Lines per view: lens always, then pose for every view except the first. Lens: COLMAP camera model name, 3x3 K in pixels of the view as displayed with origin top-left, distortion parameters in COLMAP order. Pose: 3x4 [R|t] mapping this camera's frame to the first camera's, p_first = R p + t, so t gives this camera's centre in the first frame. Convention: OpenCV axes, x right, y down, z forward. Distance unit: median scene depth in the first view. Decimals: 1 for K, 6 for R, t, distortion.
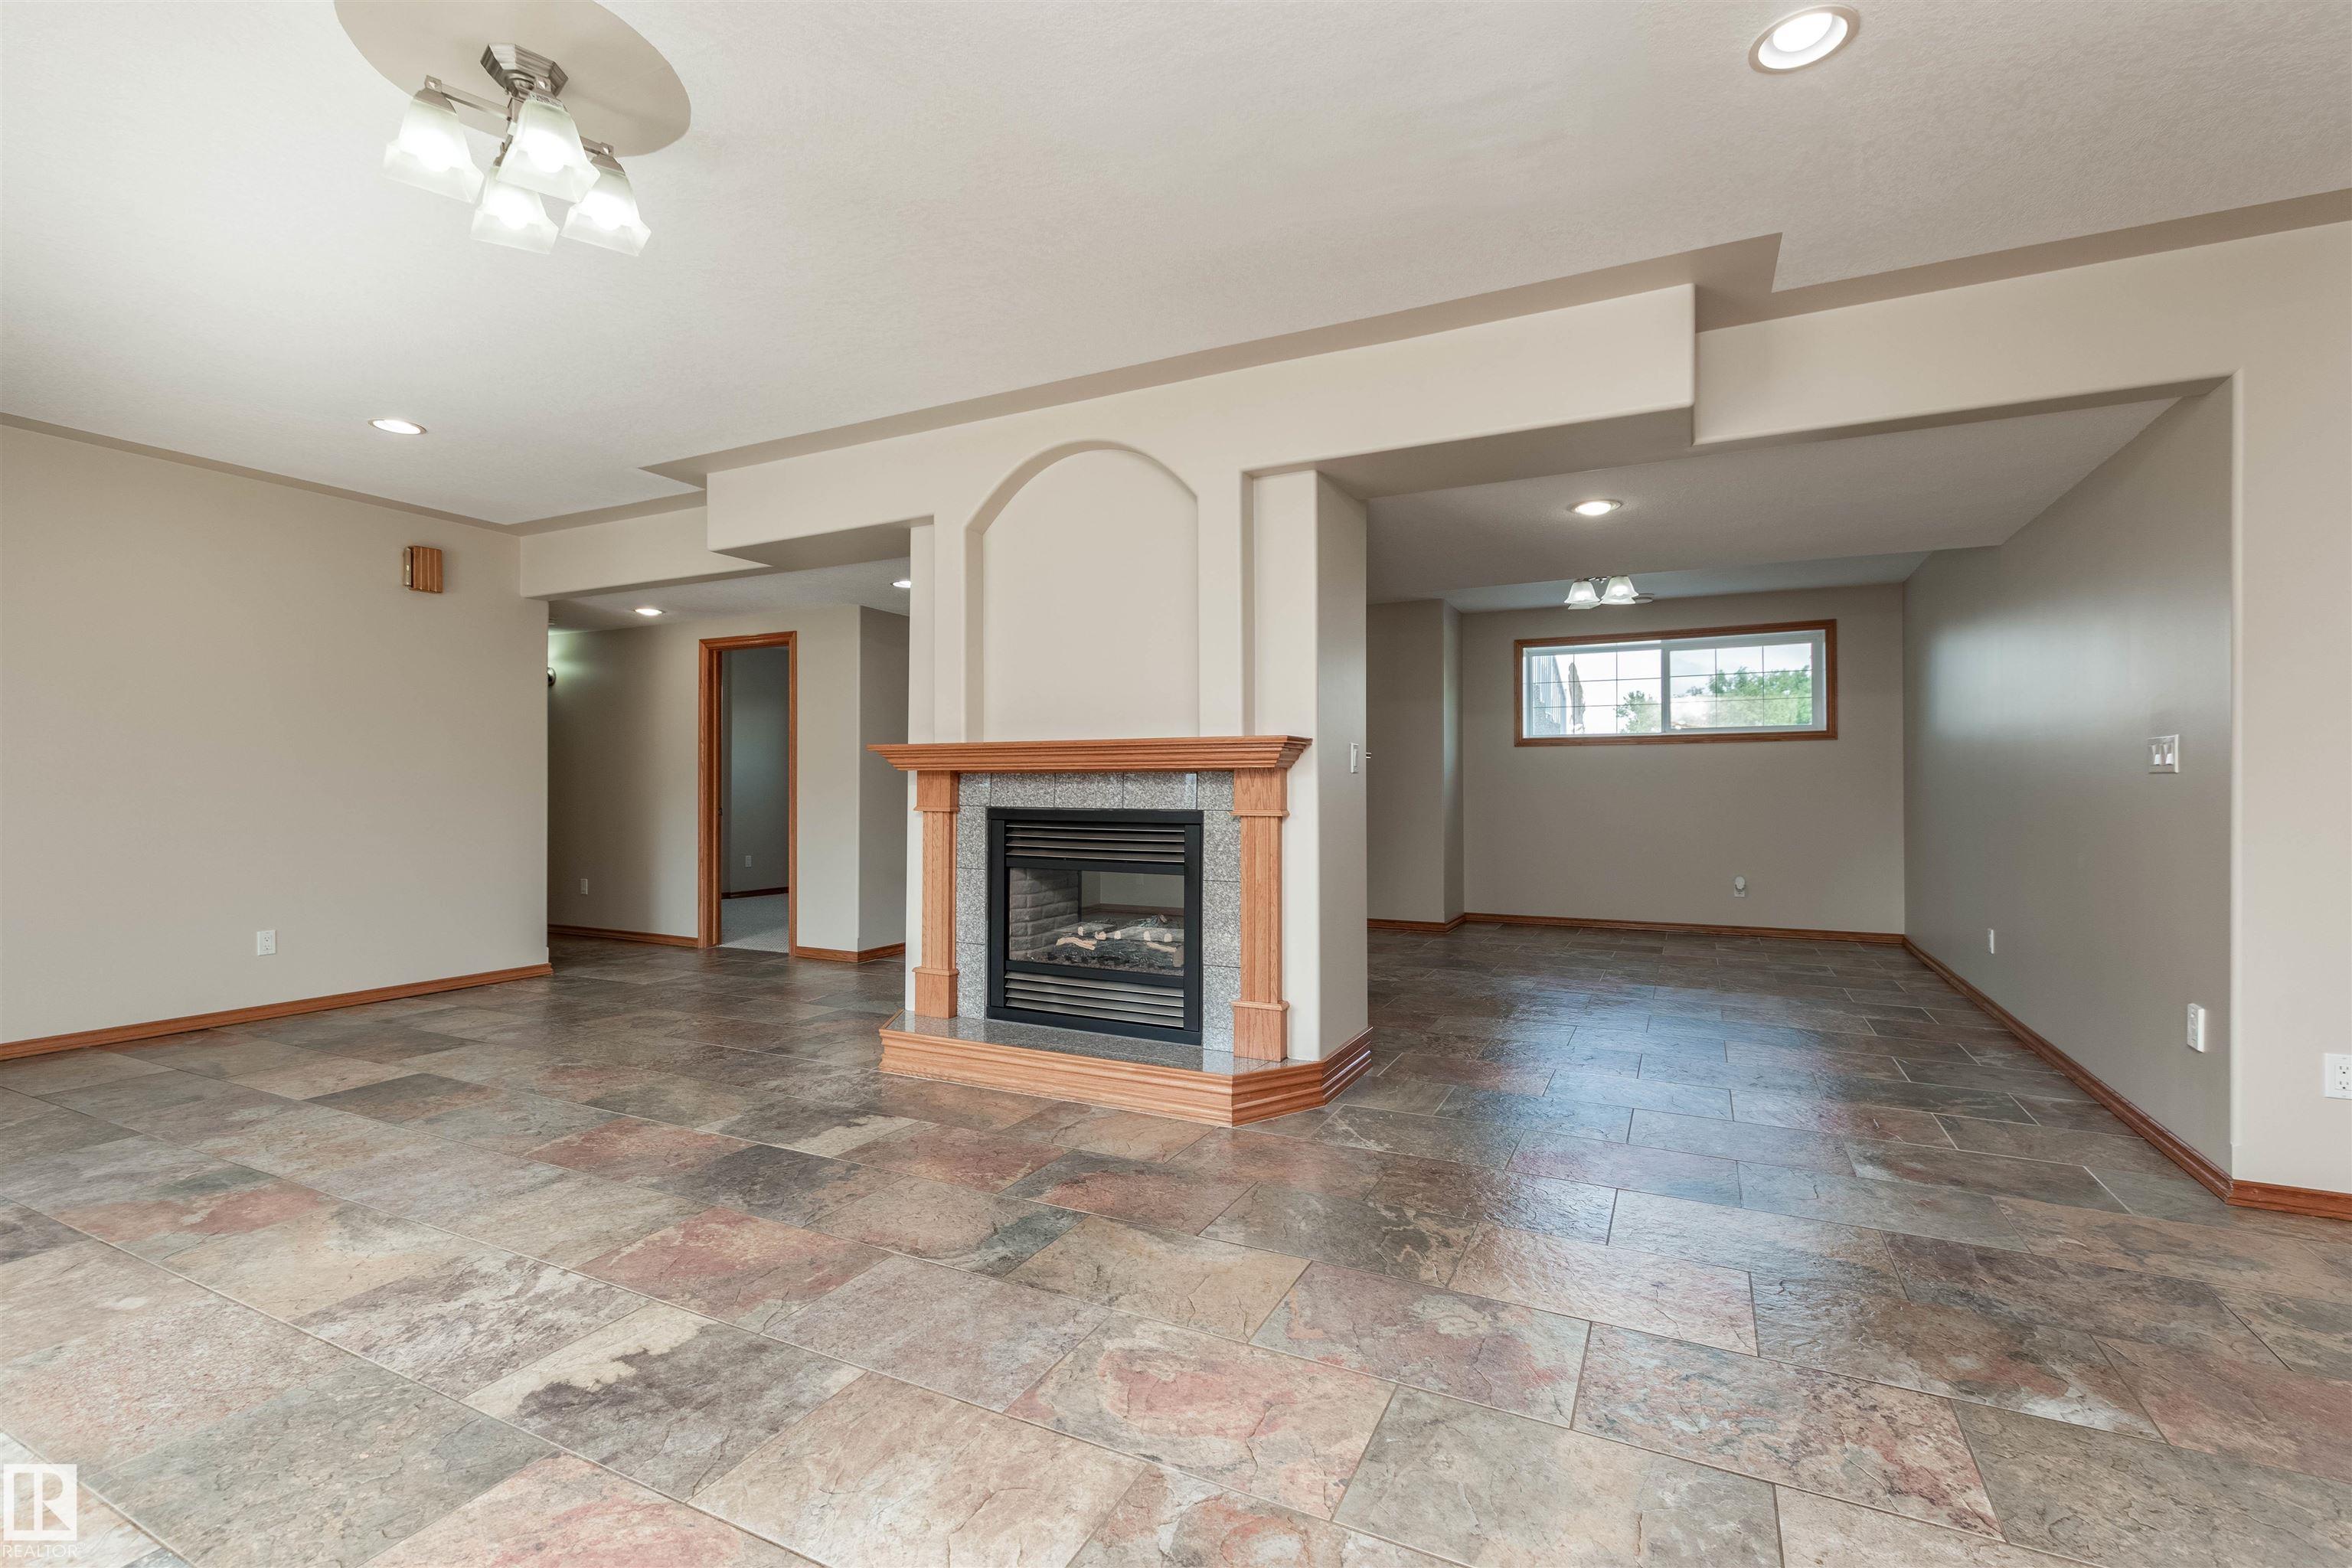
lens RADIAL K [[1019.8, 0, 1177.0], [0, 1019.8, 778.6], [0, 0, 1]] dist [0.019213, -0.009156]
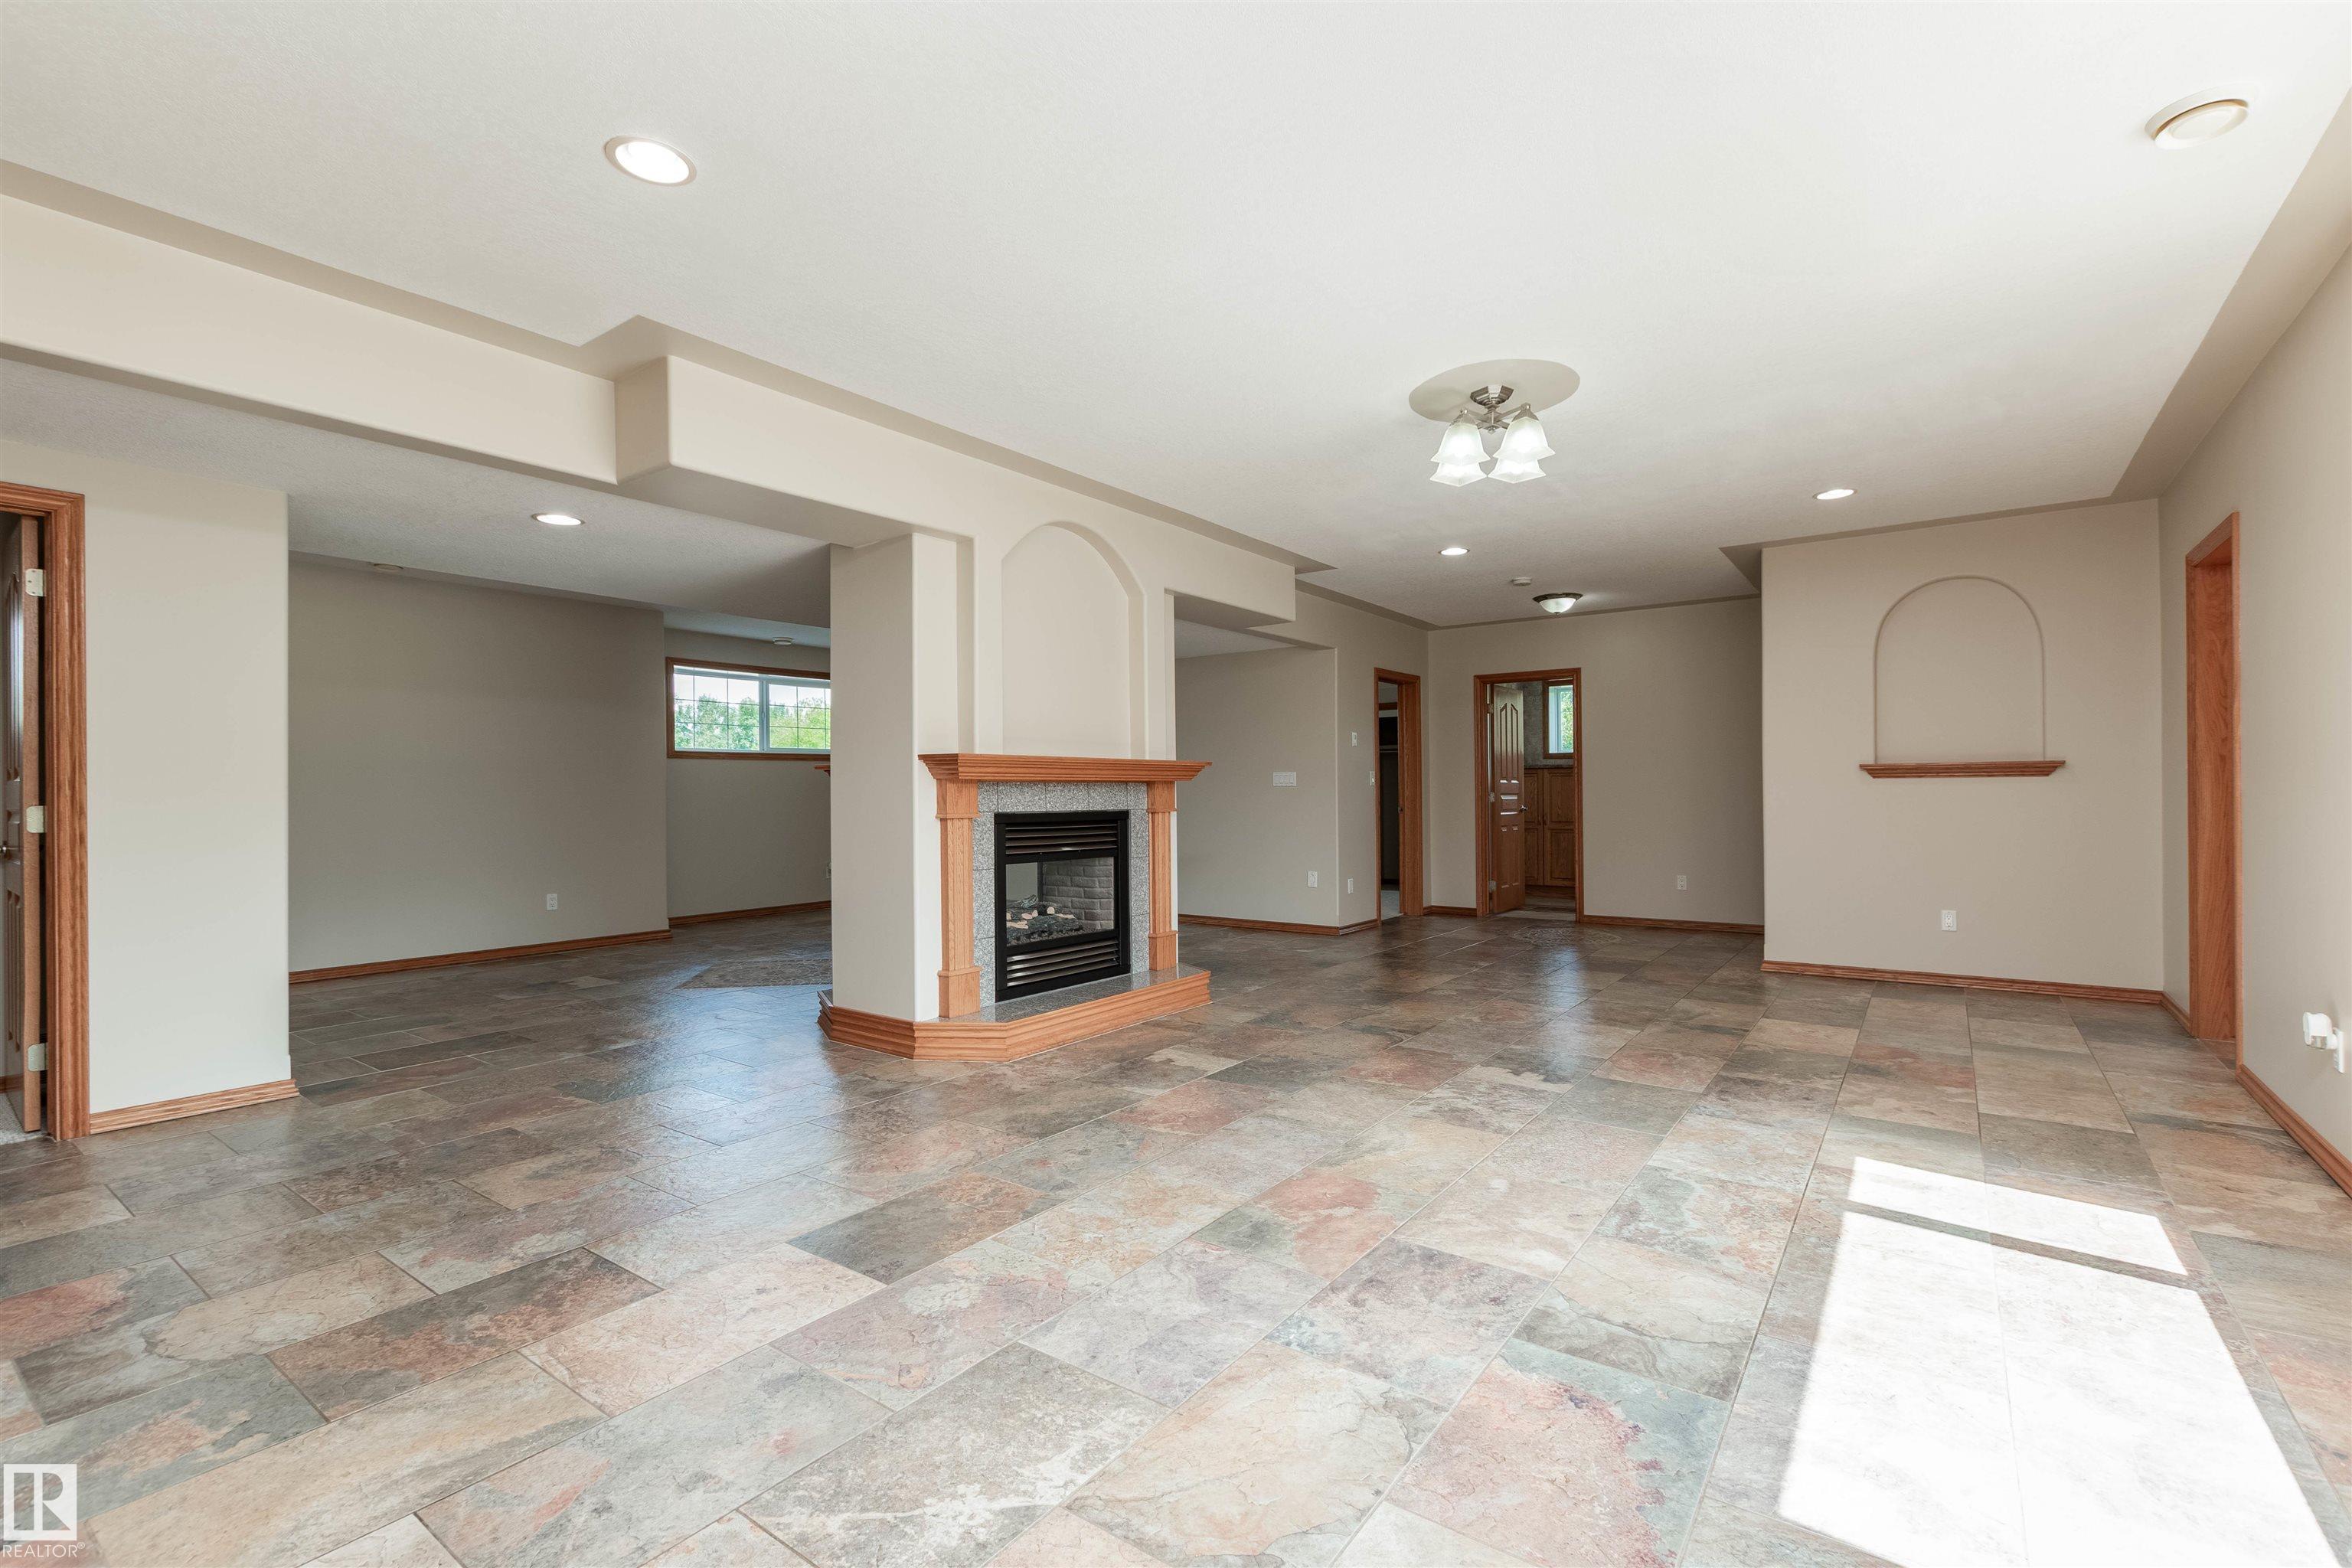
lens RADIAL K [[1043.1, 0, 1141.1], [0, 1043.1, 788.2], [0, 0, 1]] dist [-0.001621, -0.000711]
pose [[0.196275, 0.001748, 0.980547, -1.805717], [-0.000132, 0.999998, -0.001757, 0.004922], [-0.980549, 0.000215, 0.196274, 0.888515]]
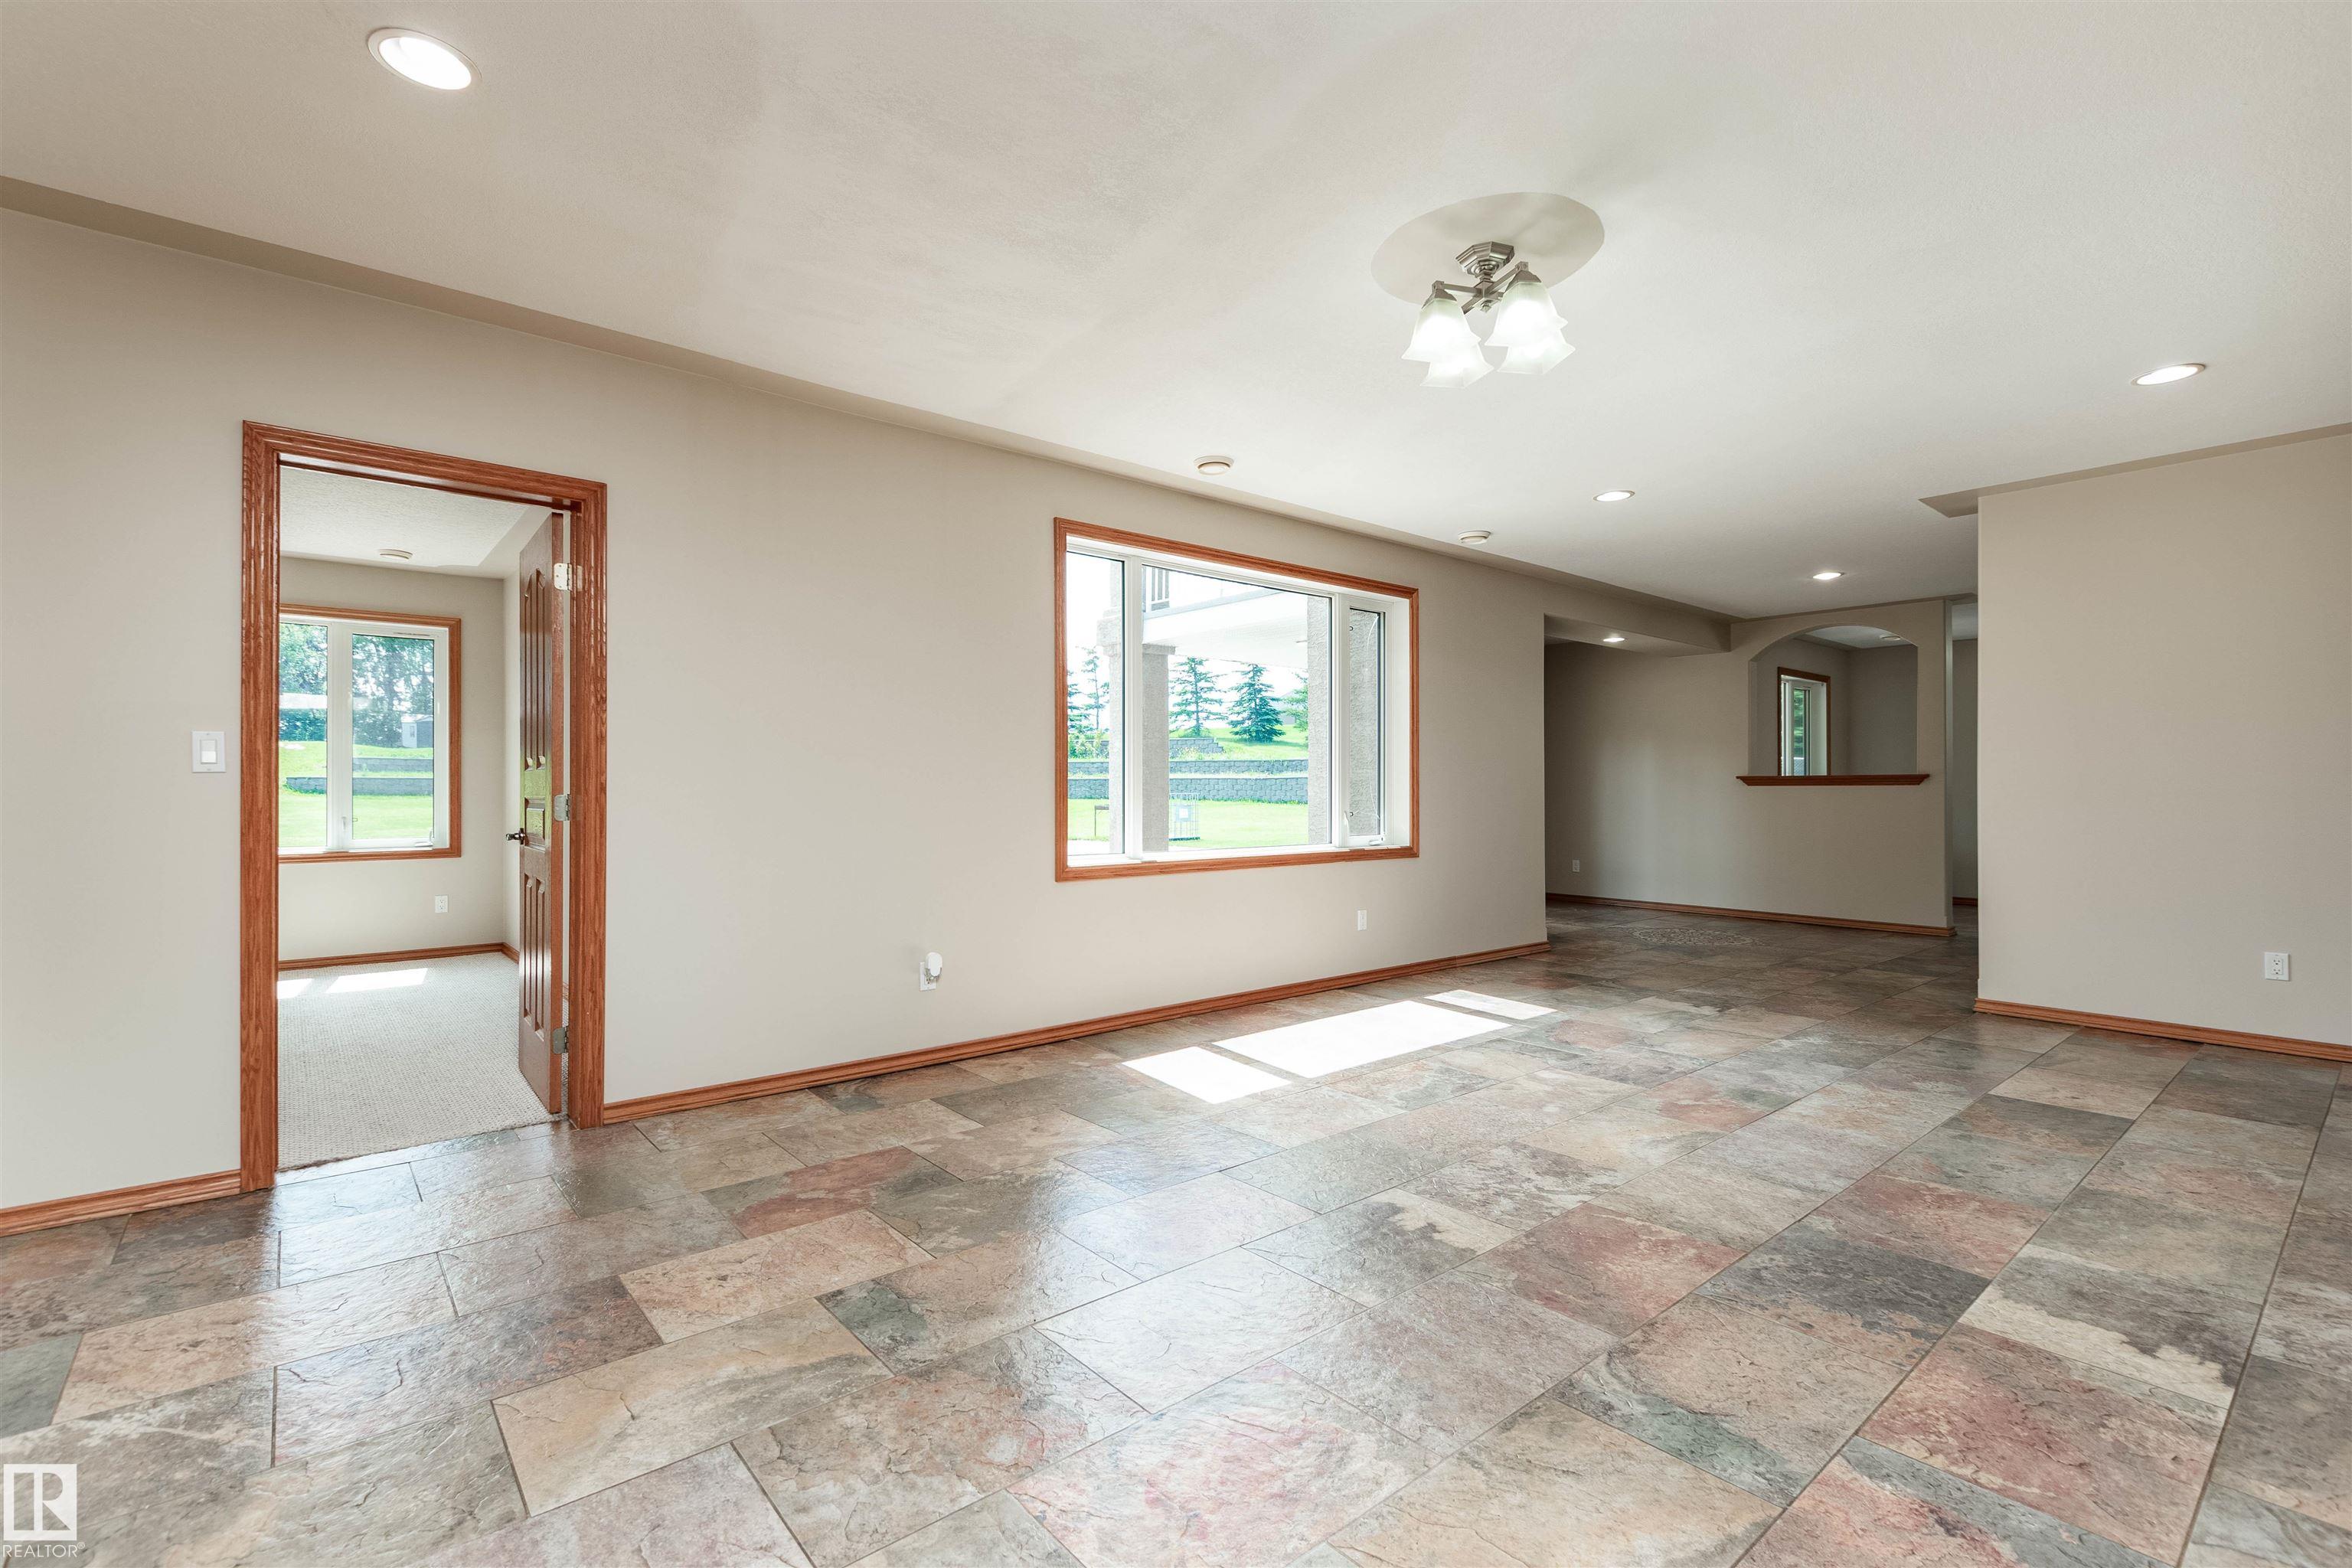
lens RADIAL K [[1043.1, 0, 1141.1], [0, 1043.1, 788.2], [0, 0, 1]] dist [-0.001621, -0.000711]
pose [[-0.412351, -0.004155, -0.911015, 0.552036], [0.008422, 0.999929, -0.008372, 0.011068], [0.910986, -0.011125, -0.412287, 0.818563]]
